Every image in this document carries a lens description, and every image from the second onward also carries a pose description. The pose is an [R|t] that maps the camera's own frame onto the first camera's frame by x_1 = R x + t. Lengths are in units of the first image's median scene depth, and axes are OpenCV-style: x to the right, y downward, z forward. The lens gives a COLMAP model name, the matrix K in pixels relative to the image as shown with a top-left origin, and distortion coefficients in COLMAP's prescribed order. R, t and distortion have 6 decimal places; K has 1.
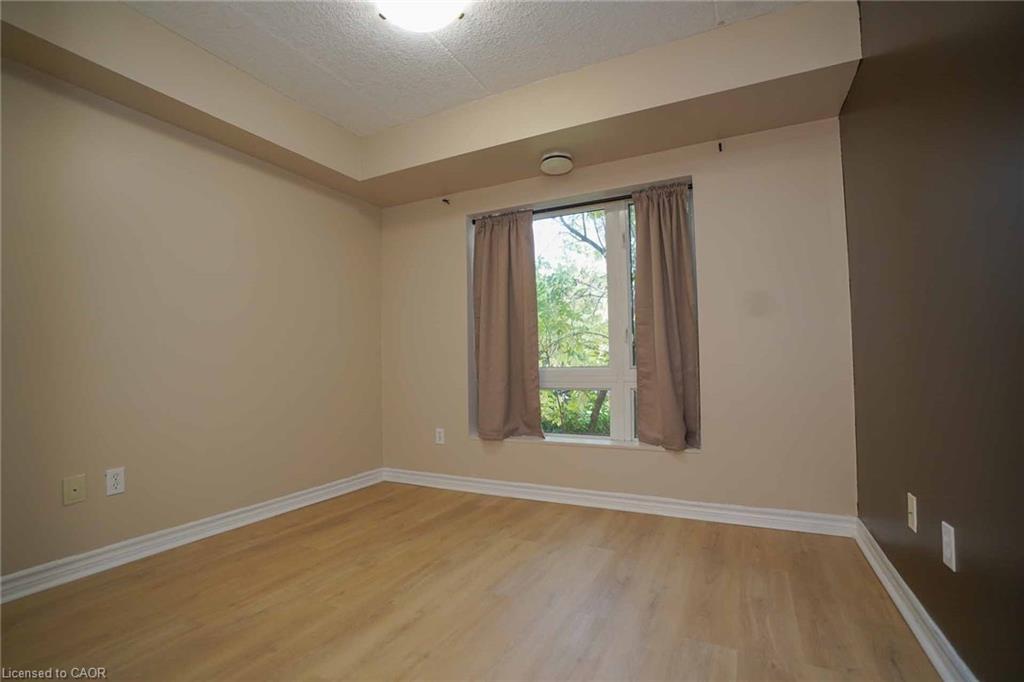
lens RADIAL K [[475.8, 0, 507.5], [0, 475.8, 331.6], [0, 0, 1]] dist [-0.052028, 0.012322]
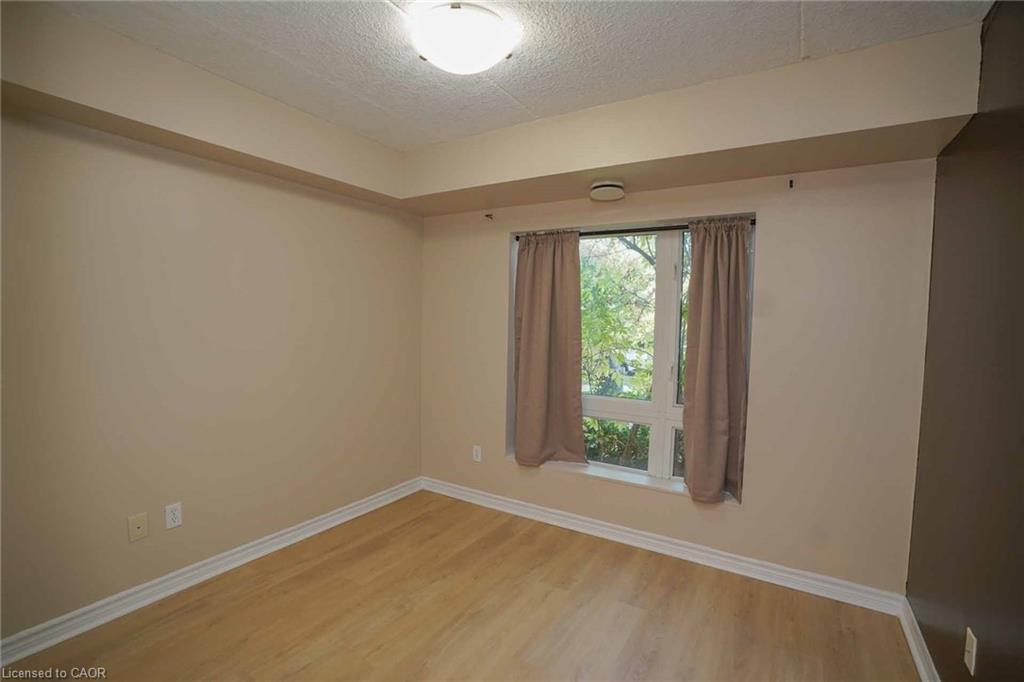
lens RADIAL K [[475.8, 0, 505.2], [0, 475.8, 351.0], [0, 0, 1]] dist [-0.052028, 0.012322]
pose [[0.995208, 0.040274, -0.089098, -0.001060], [-0.031035, 0.994223, 0.102746, -0.137164], [0.092722, -0.099489, 0.990709, 0.027748]]
